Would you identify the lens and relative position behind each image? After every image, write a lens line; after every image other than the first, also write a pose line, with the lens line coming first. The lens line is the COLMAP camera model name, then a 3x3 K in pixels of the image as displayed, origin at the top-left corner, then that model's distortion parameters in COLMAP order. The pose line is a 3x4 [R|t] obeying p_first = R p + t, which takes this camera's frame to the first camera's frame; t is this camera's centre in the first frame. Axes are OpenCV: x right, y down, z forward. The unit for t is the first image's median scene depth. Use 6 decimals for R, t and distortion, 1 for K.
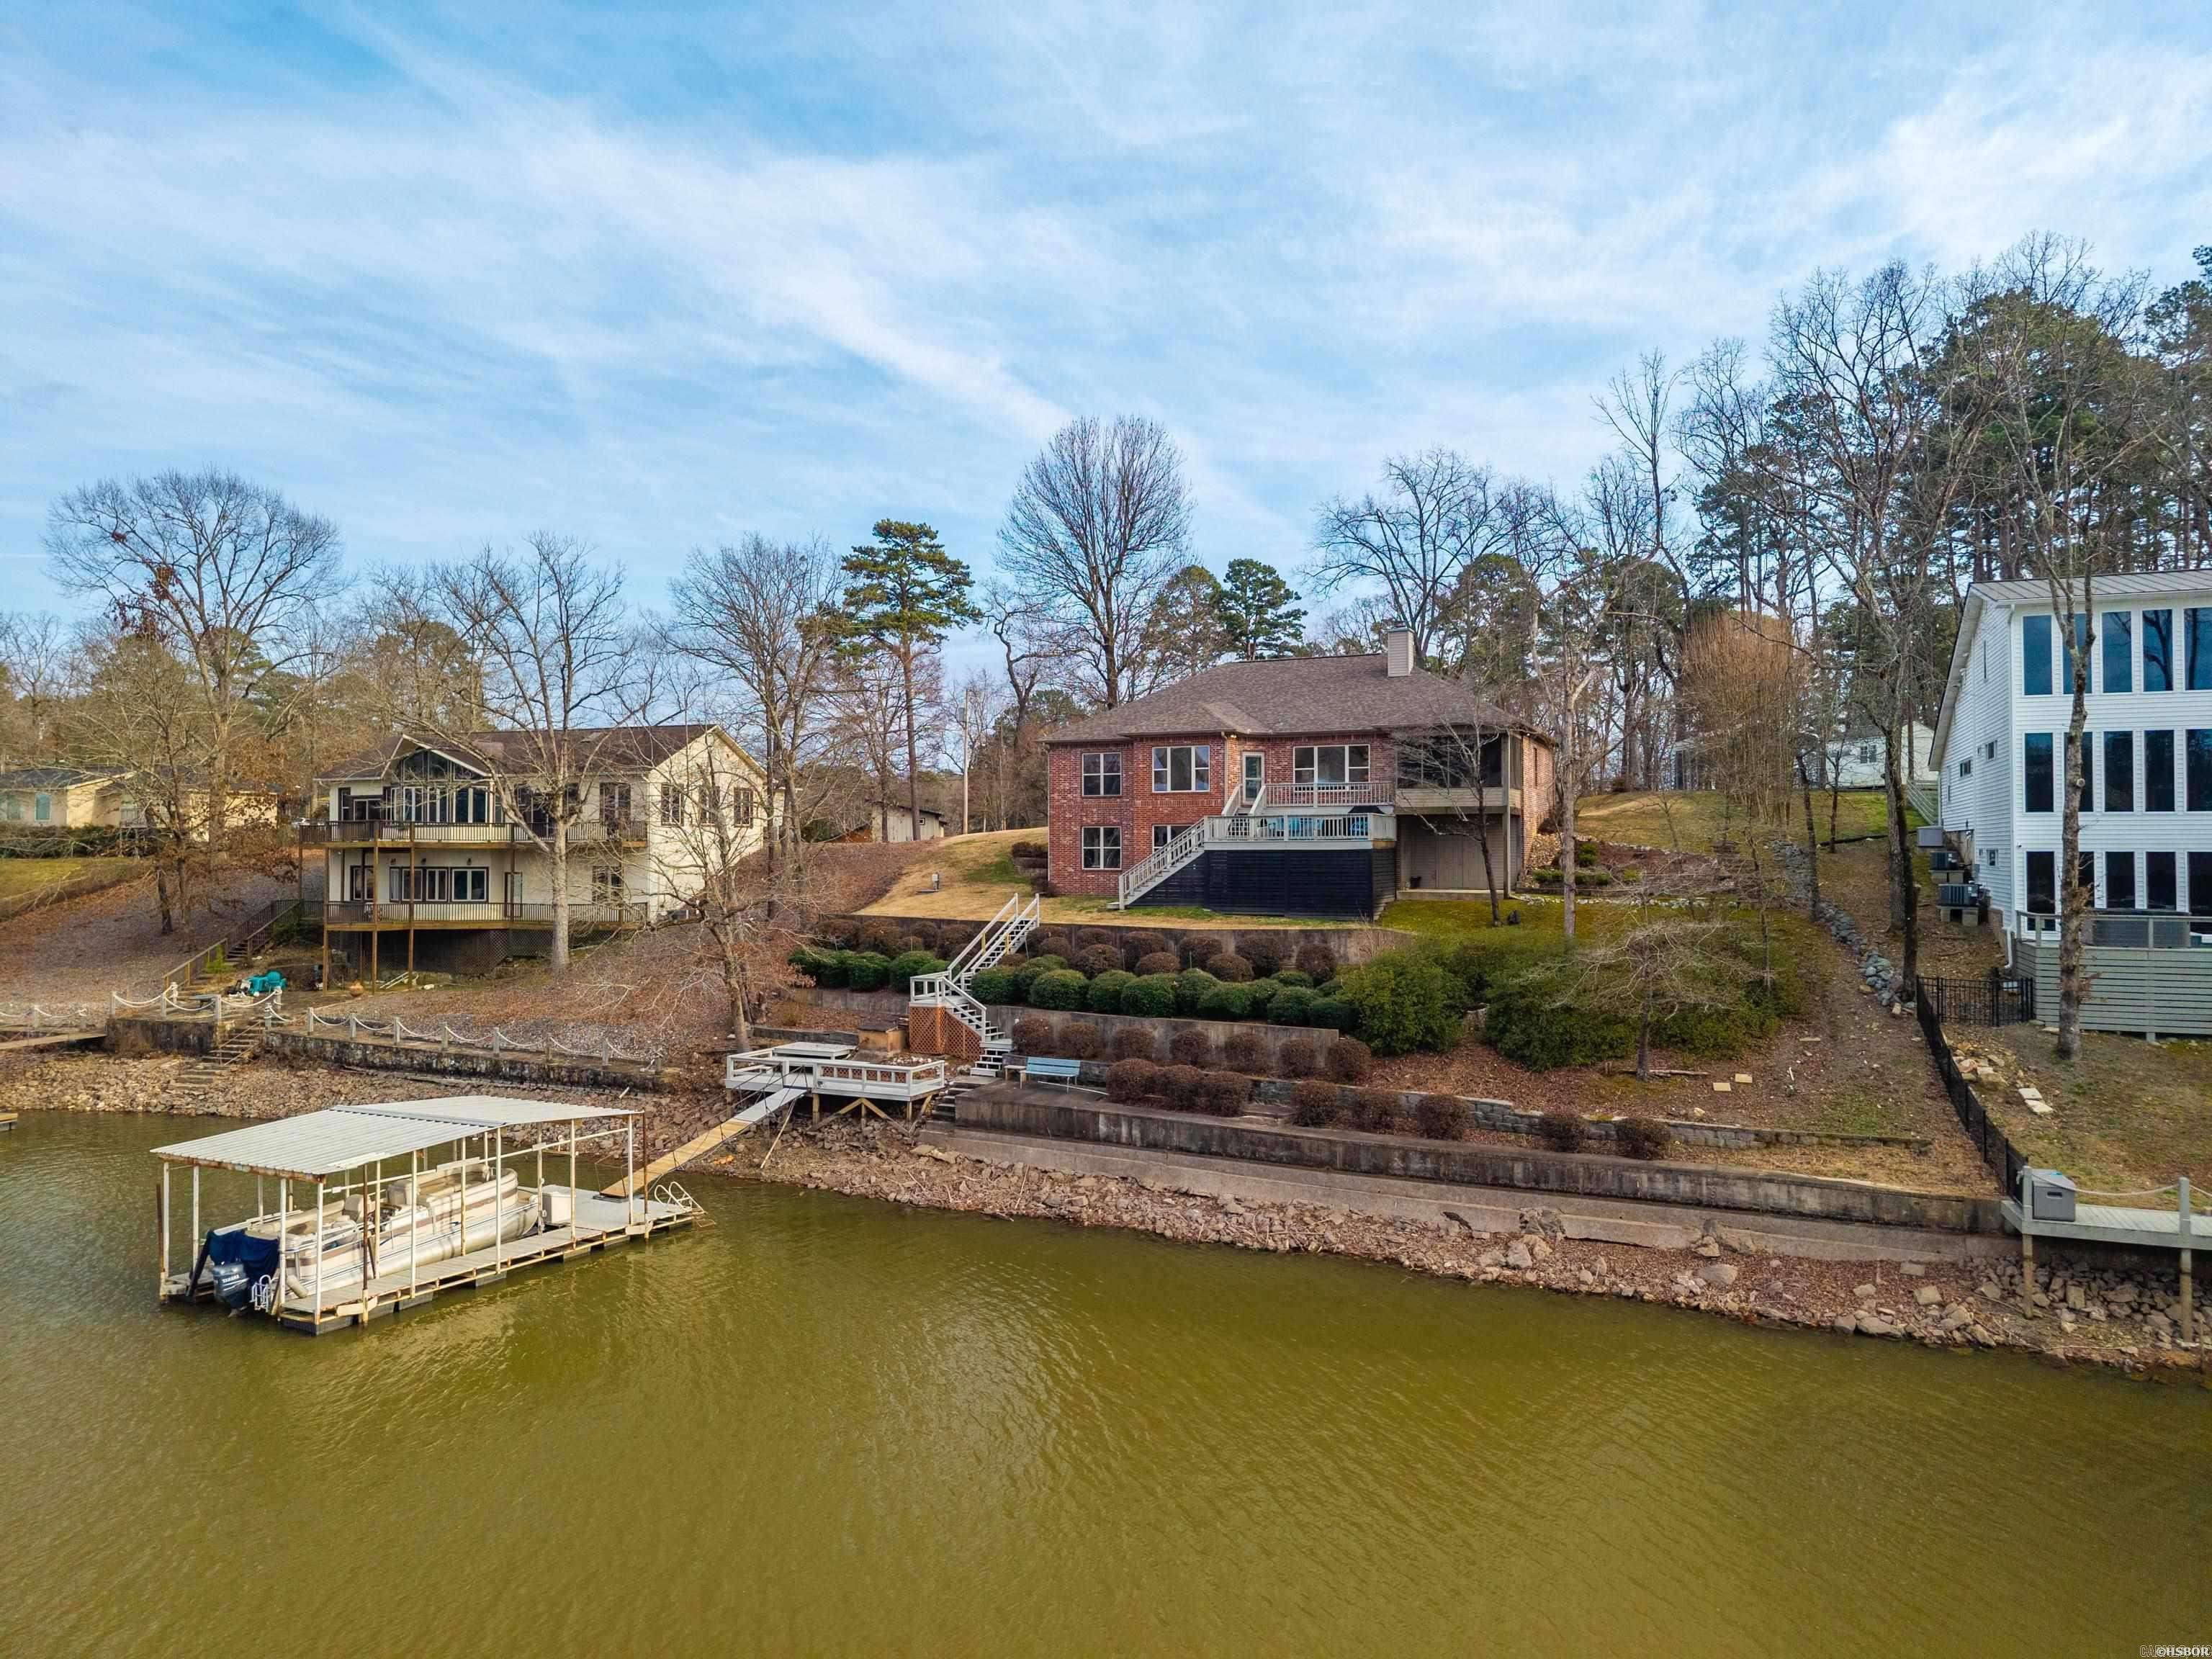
lens RADIAL K [[1486.9, 0, 1102.4], [0, 1486.9, 803.3], [0, 0, 1]] dist [-0.000046, -0.004451]
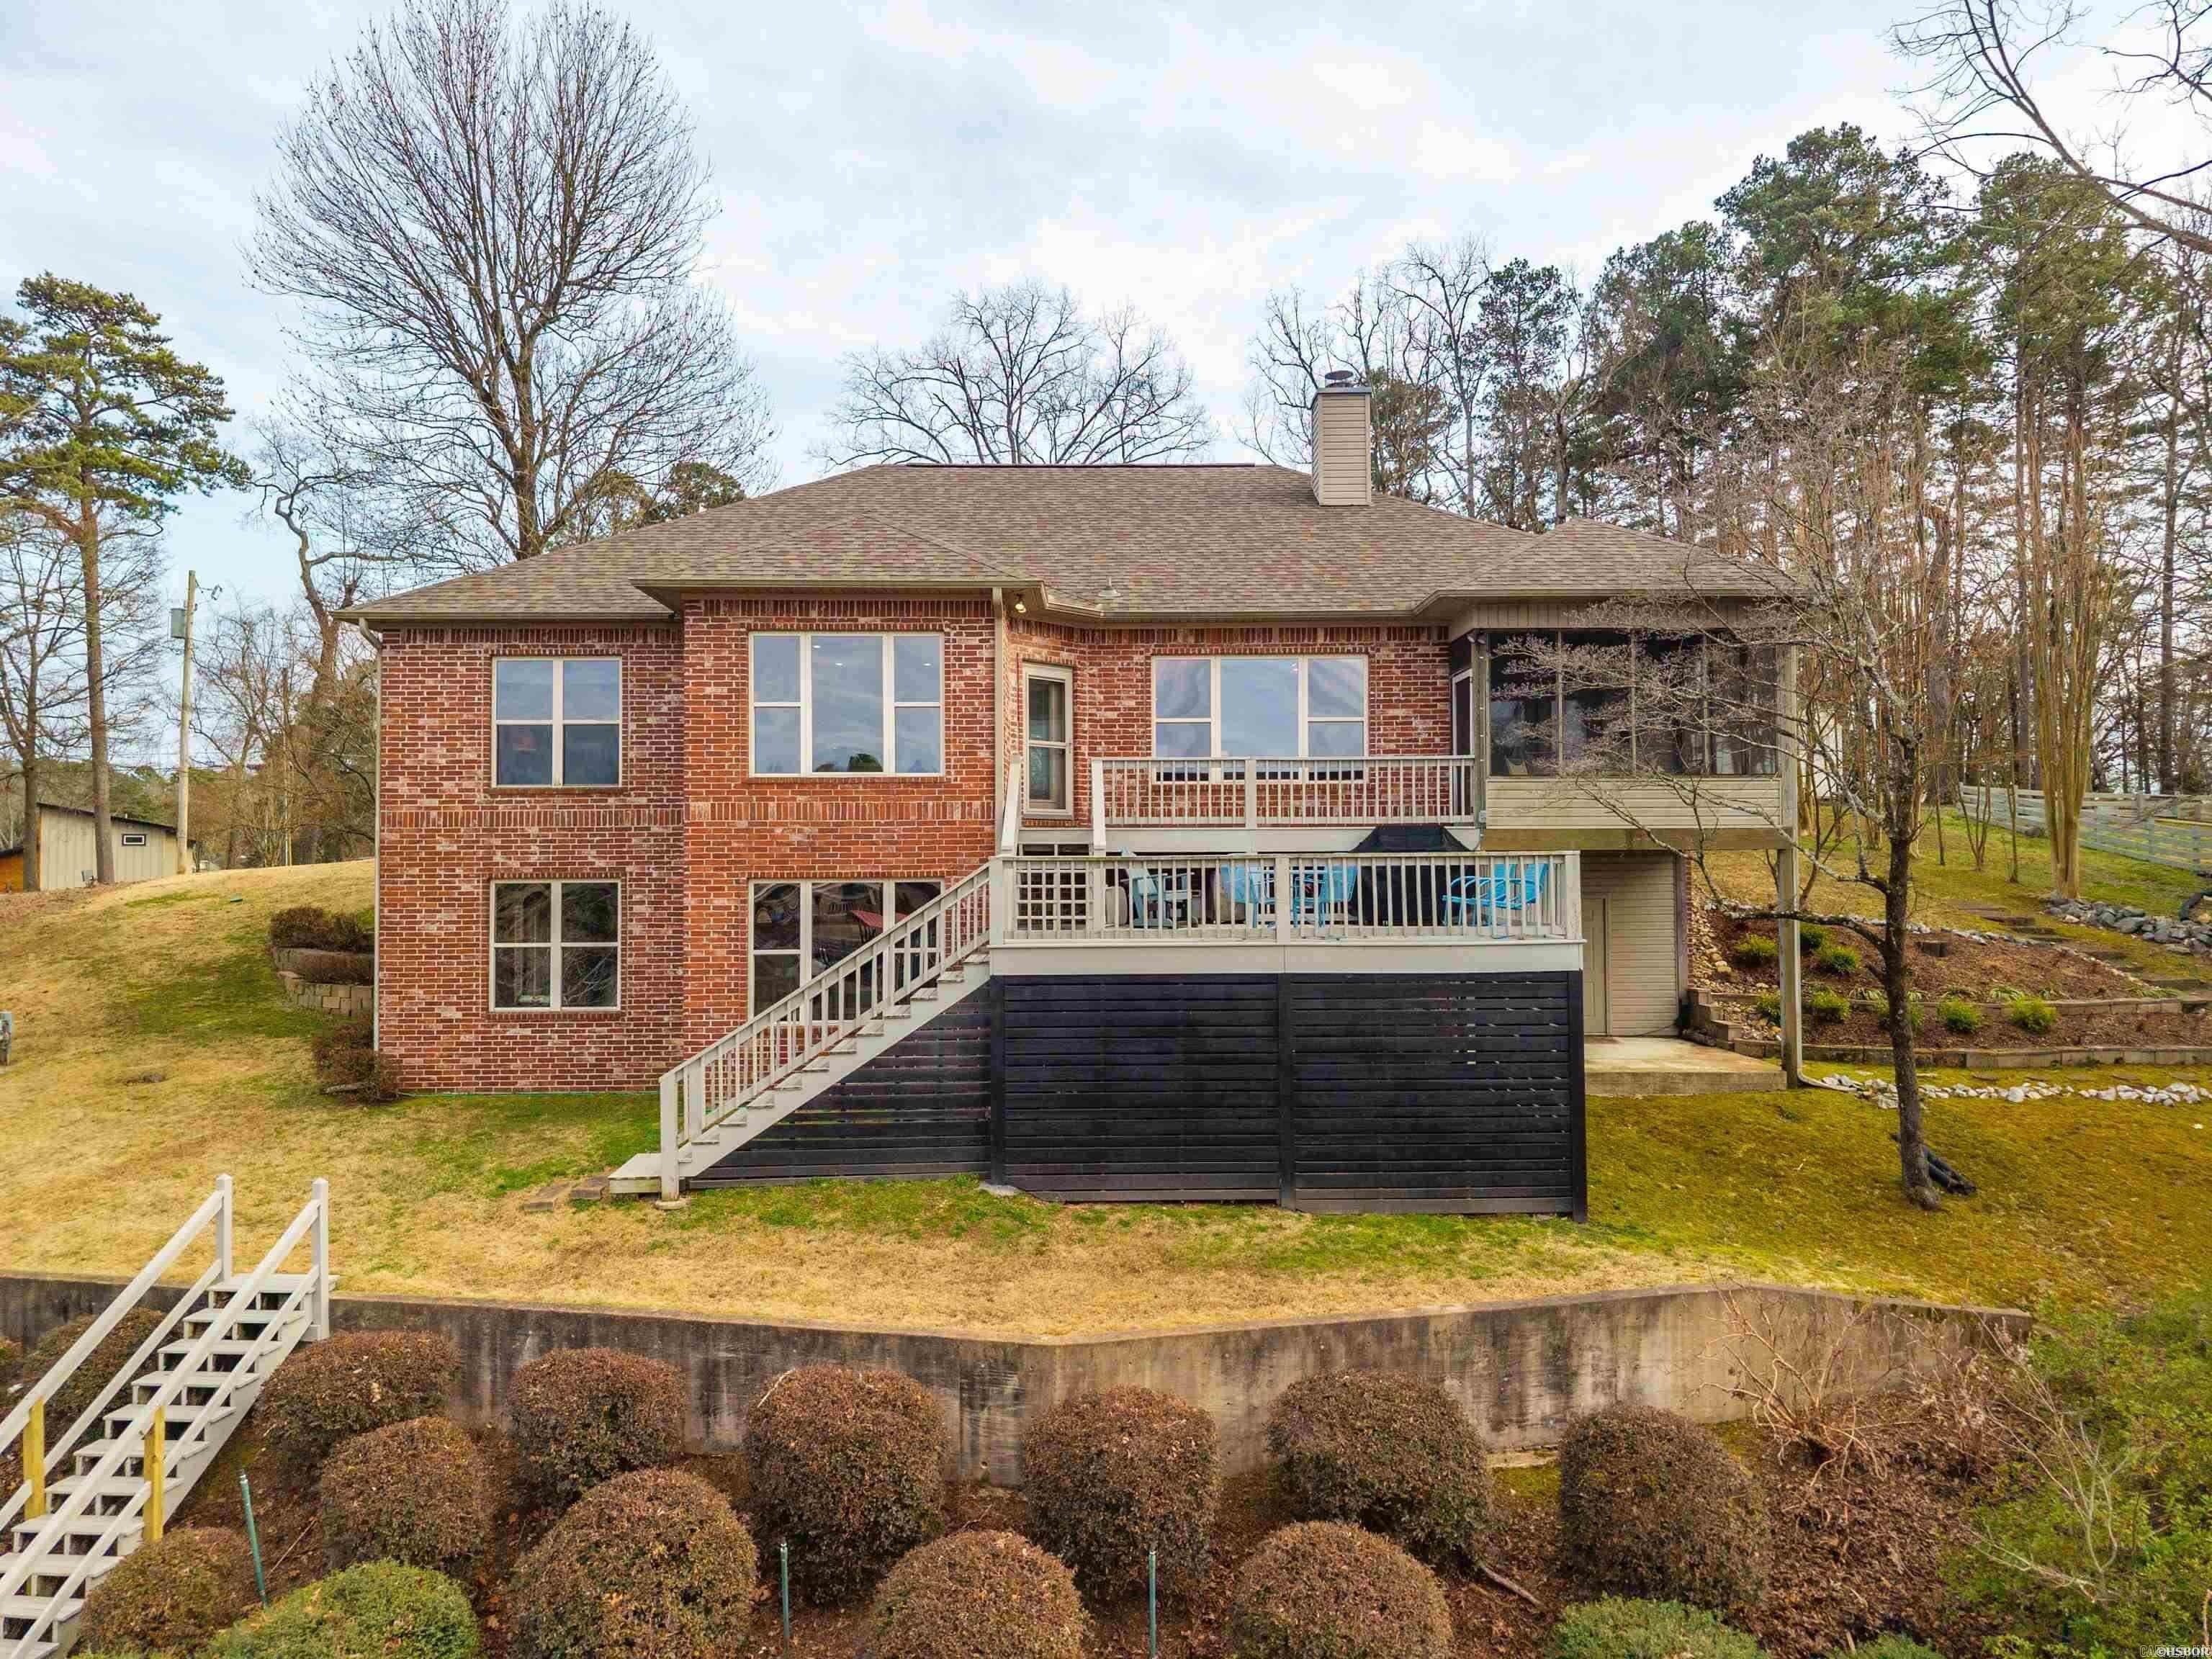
lens RADIAL K [[1486.9, 0, 1102.4], [0, 1486.9, 803.3], [0, 0, 1]] dist [-0.000046, -0.004451]
pose [[0.913594, 0.011870, 0.406453, -0.029568], [-0.008802, 0.999917, -0.009418, 0.000521], [-0.406531, 0.005027, 0.913623, 0.789408]]
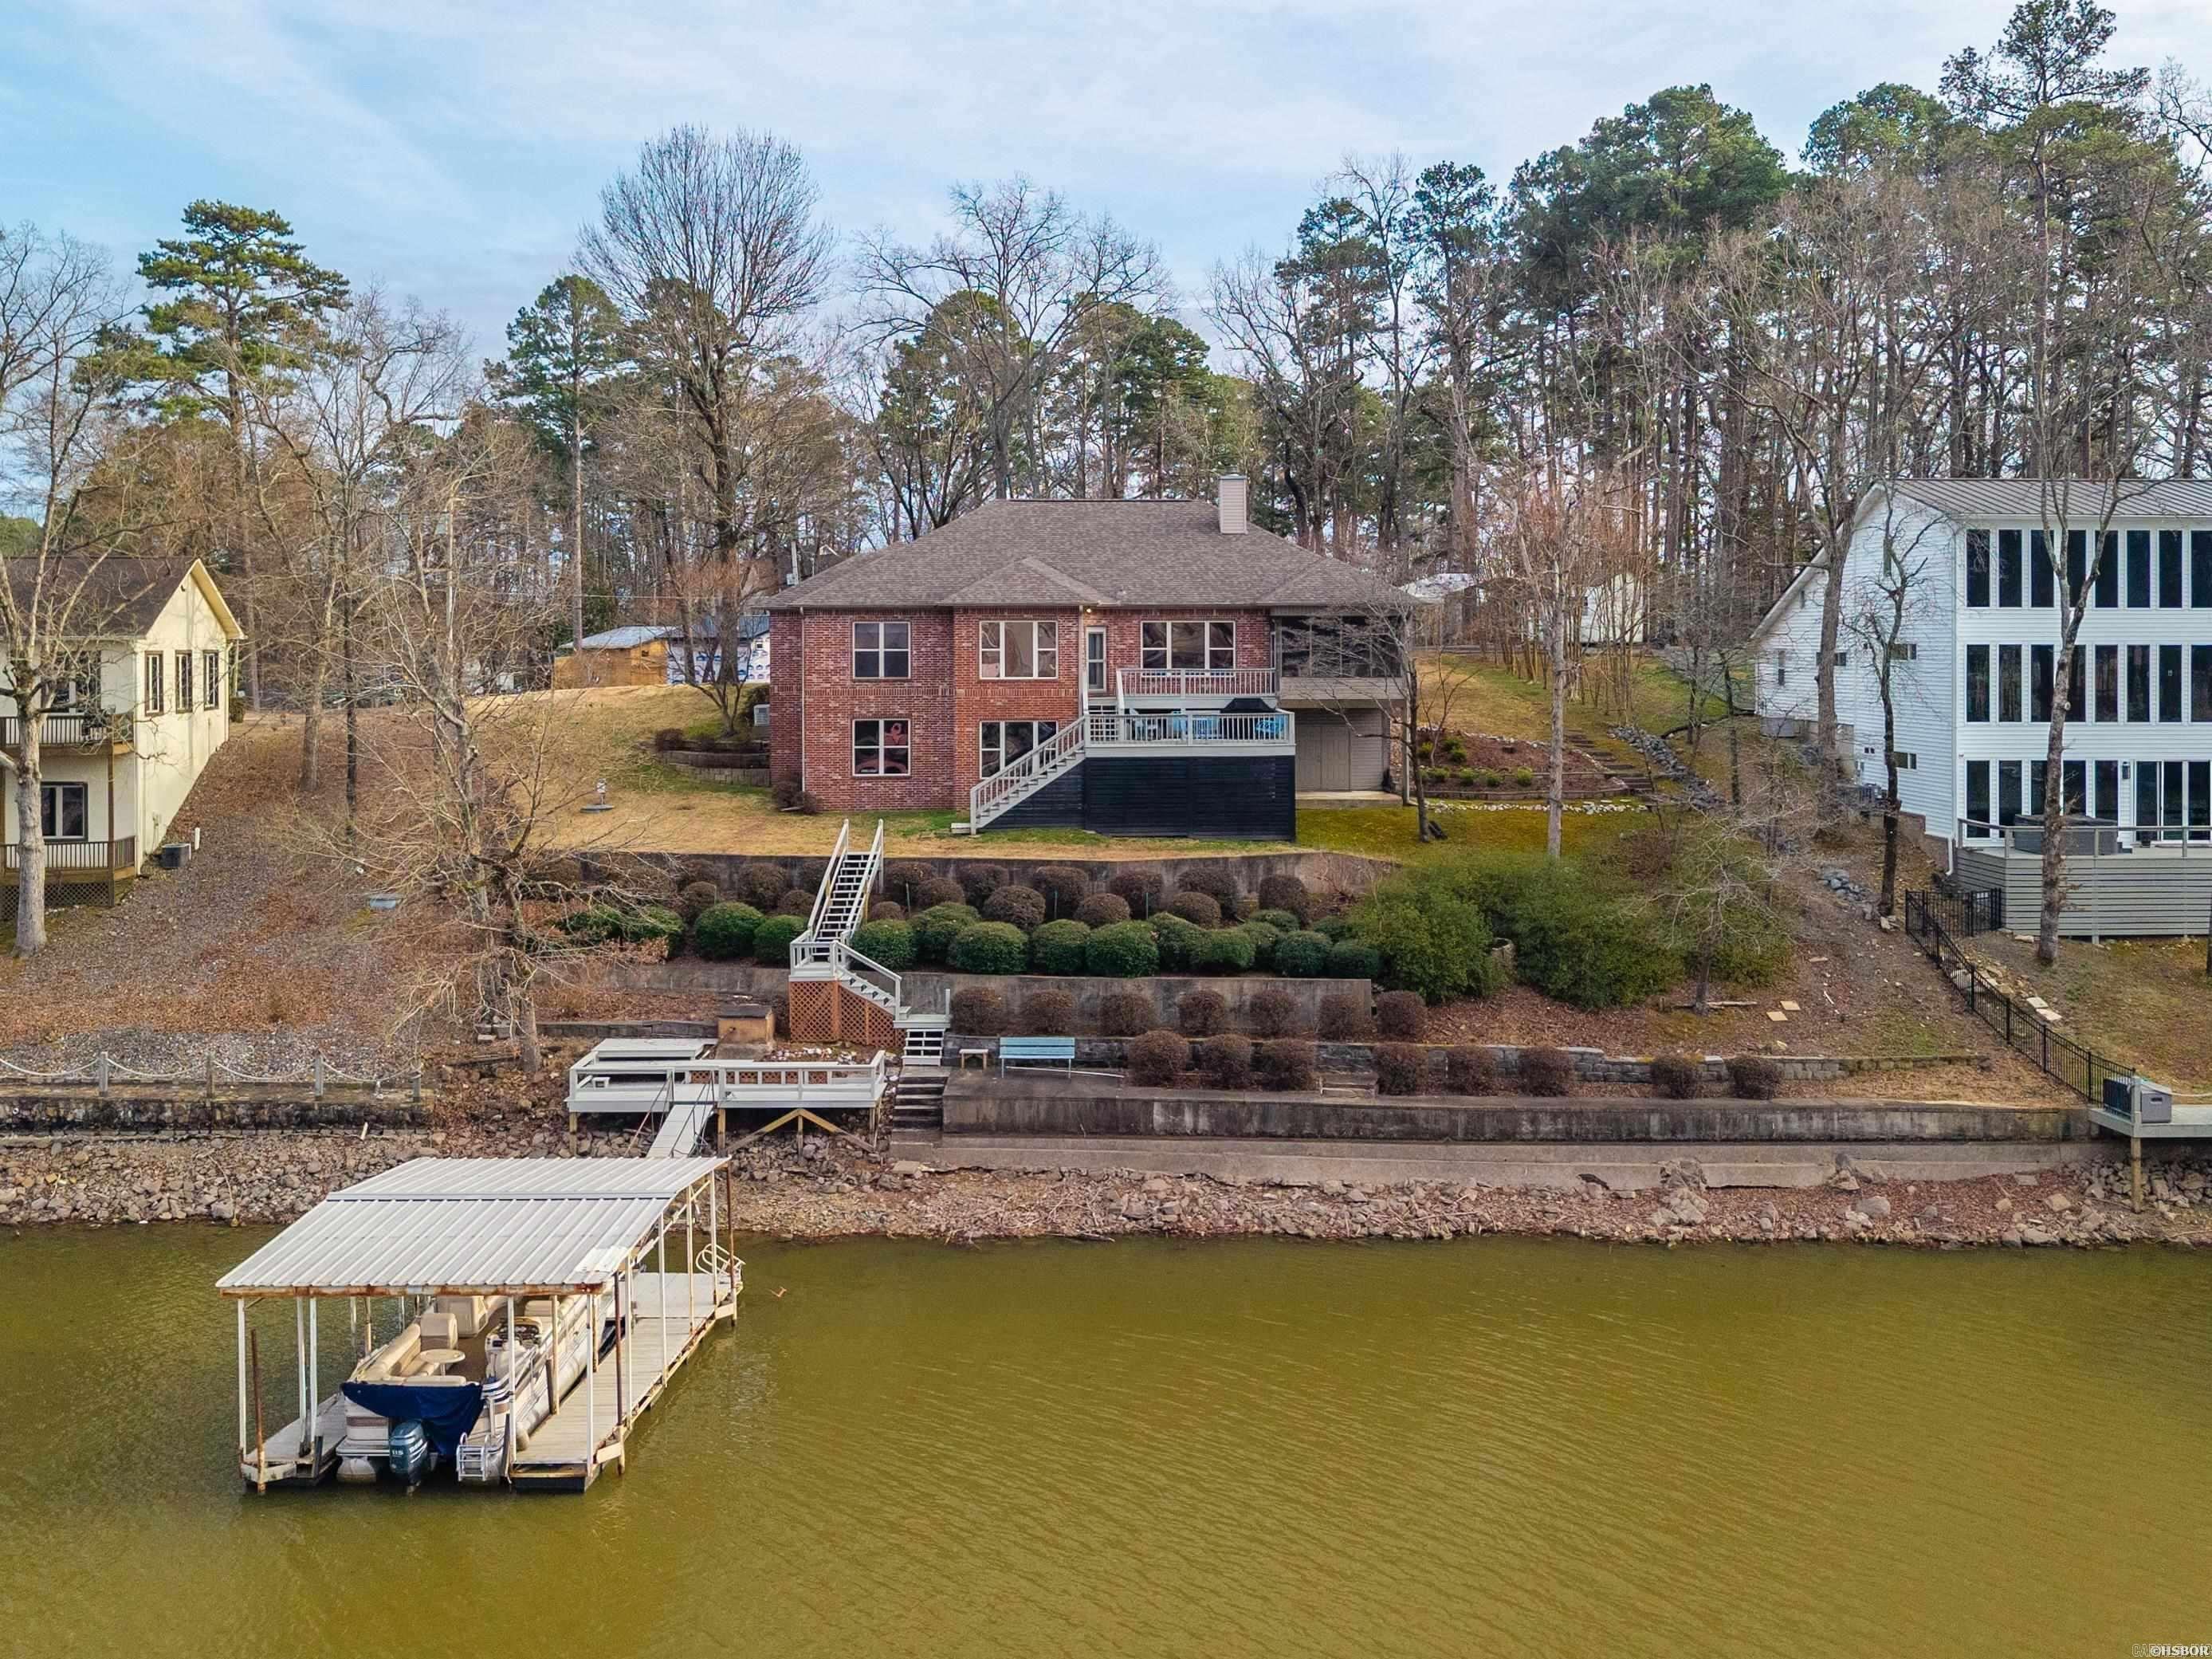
lens RADIAL K [[2218.9, 0, 1112.0], [0, 2218.9, 586.6], [0, 0, 1]] dist [0.011152, -0.031663]
pose [[0.898055, 0.008188, 0.439808, -0.483927], [-0.012243, 0.999905, 0.006383, -0.074688], [-0.439713, -0.011116, 0.898069, -0.091388]]
